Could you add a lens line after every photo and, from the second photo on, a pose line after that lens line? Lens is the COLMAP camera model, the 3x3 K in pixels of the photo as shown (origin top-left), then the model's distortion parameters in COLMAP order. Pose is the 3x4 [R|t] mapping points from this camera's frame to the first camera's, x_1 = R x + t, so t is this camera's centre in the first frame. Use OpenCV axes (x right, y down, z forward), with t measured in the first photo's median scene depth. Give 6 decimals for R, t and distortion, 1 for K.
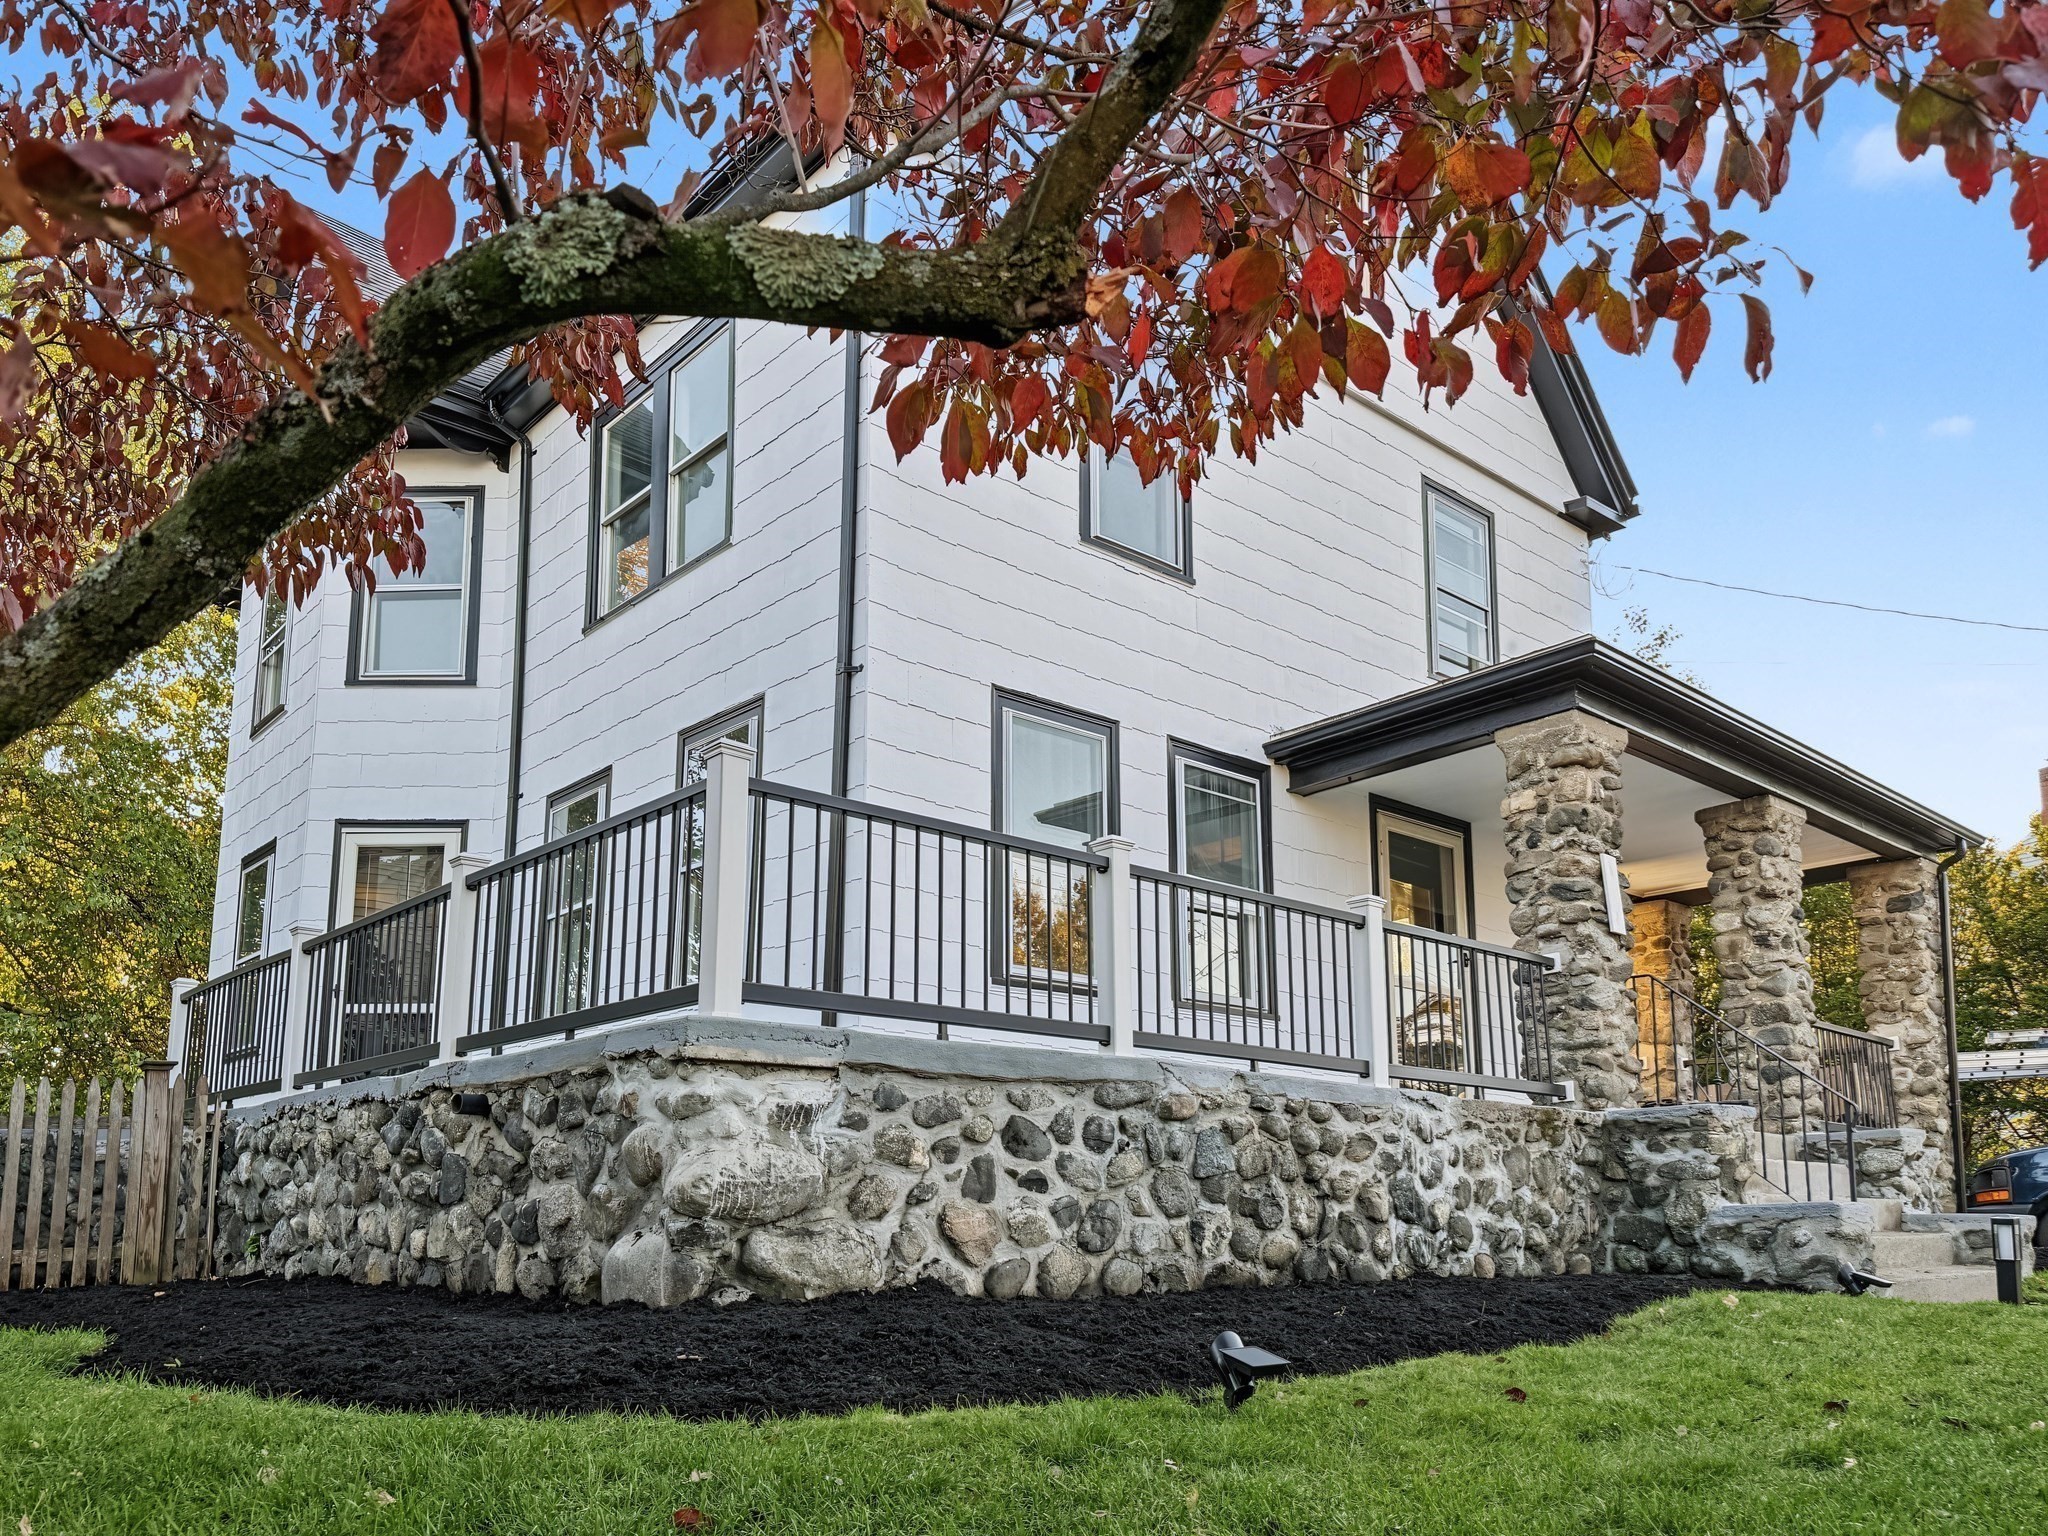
lens RADIAL K [[1527.5, 0, 1022.5], [0, 1527.5, 769.7], [0, 0, 1]] dist [-0.013363, -0.021077]
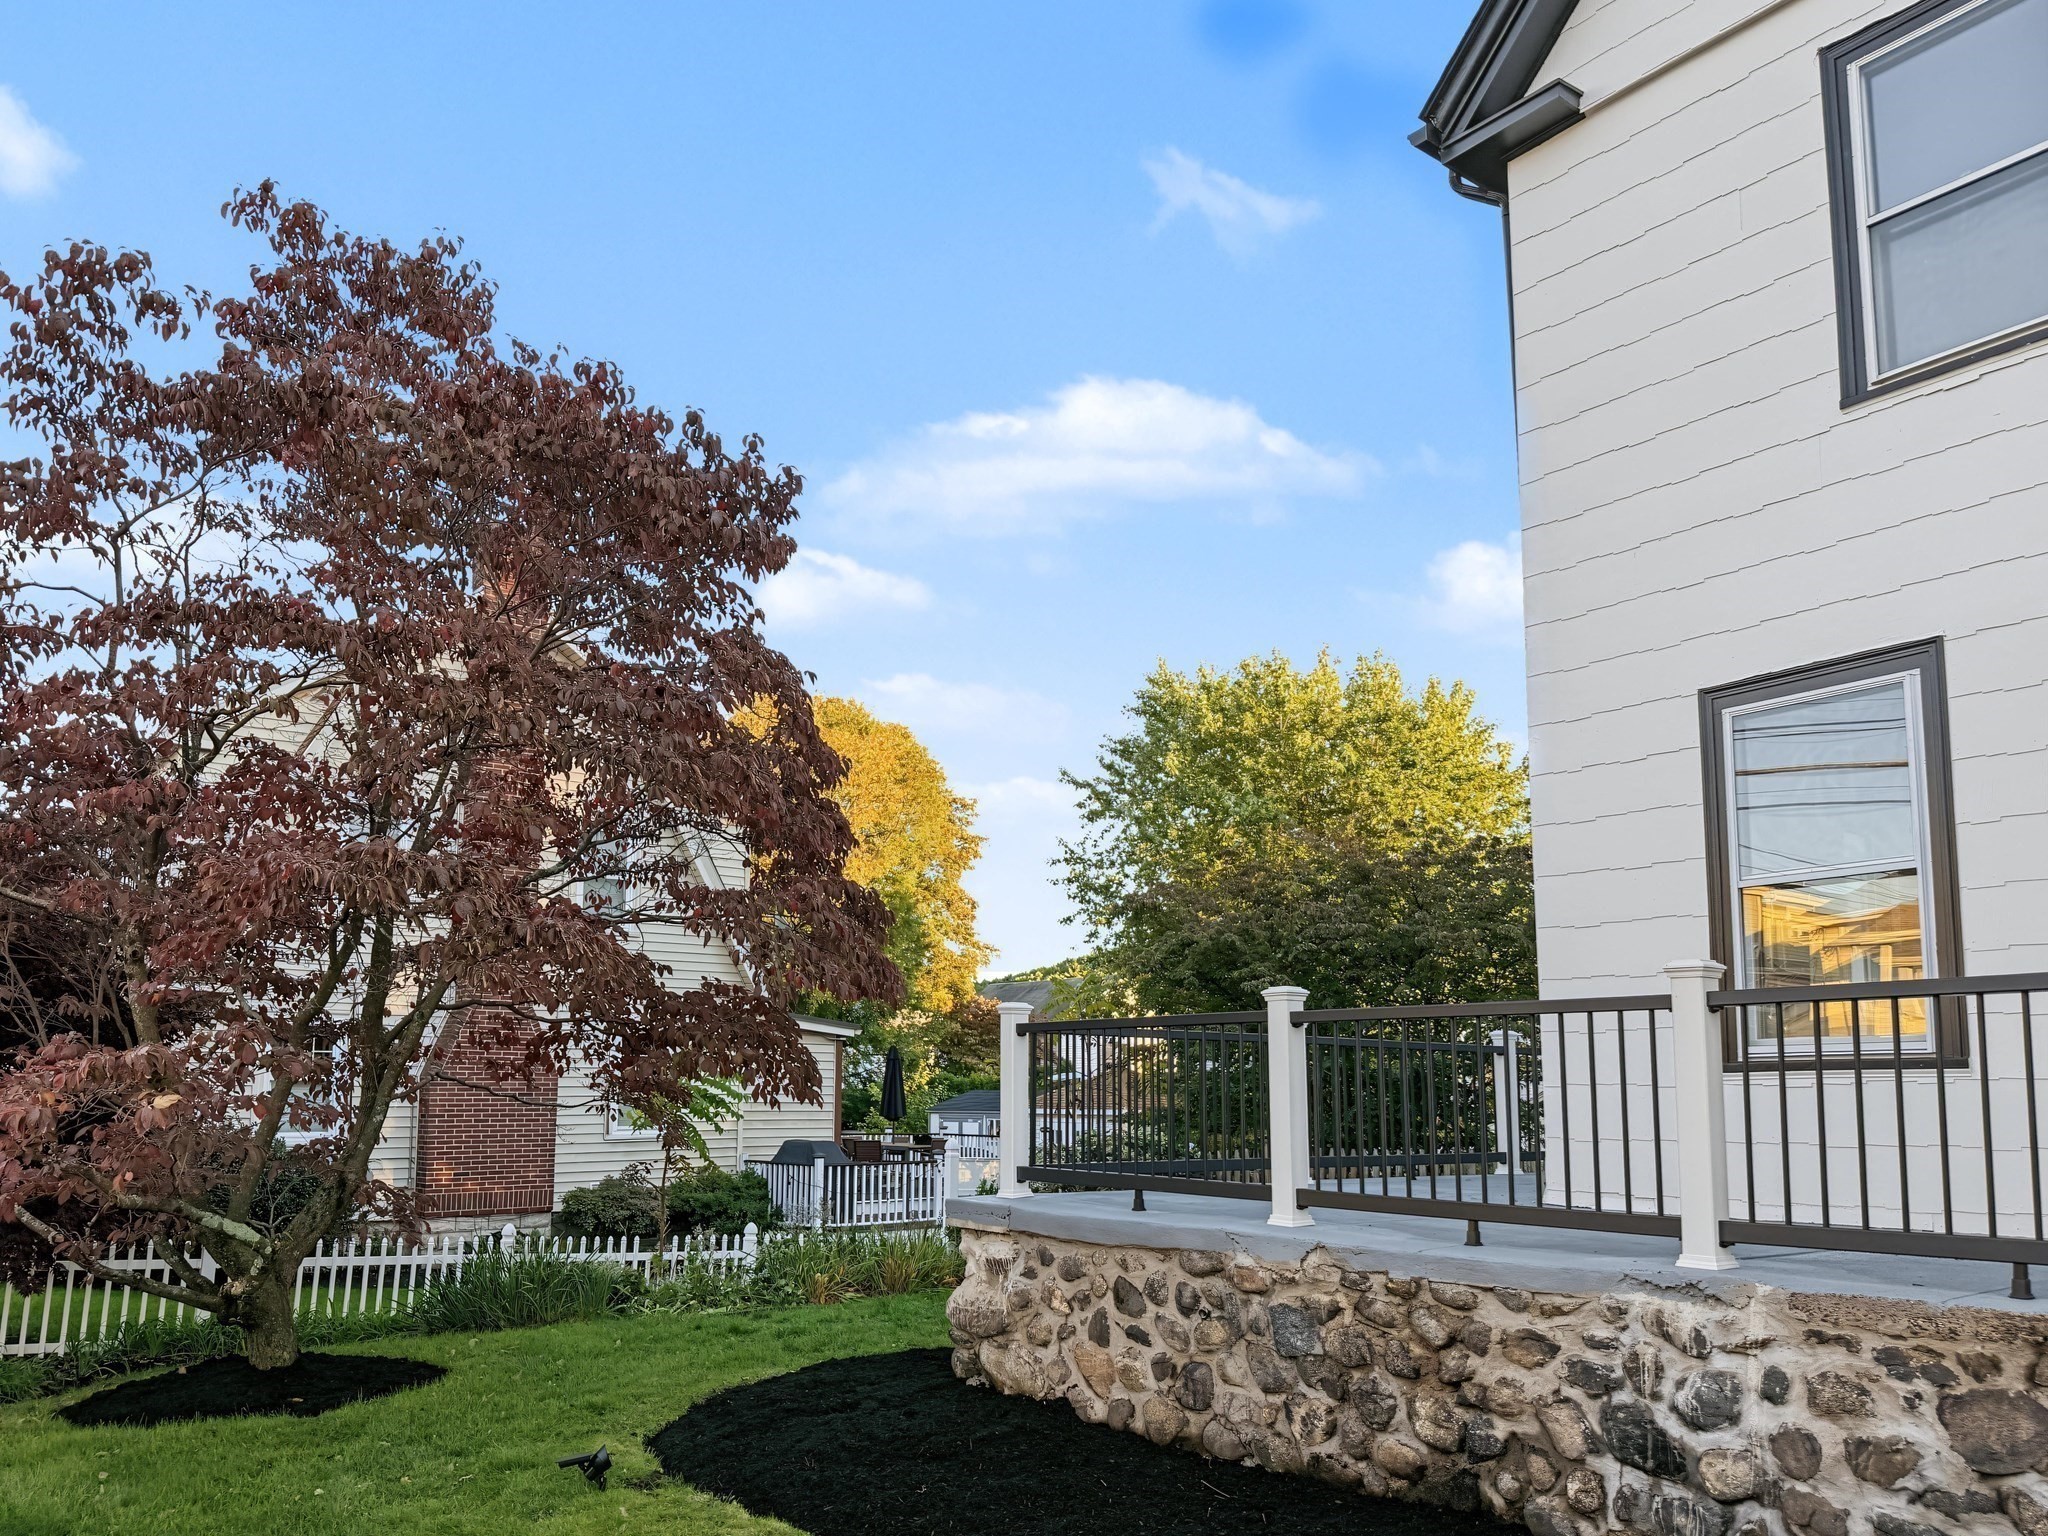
lens RADIAL K [[1527.5, 0, 1018.2], [0, 1527.5, 770.2], [0, 0, 1]] dist [-0.013363, -0.021077]
pose [[-0.042350, -0.210106, -0.976761, 1.194506], [0.277994, 0.936554, -0.213510, 0.085842], [0.959649, -0.280576, 0.018745, 0.975519]]
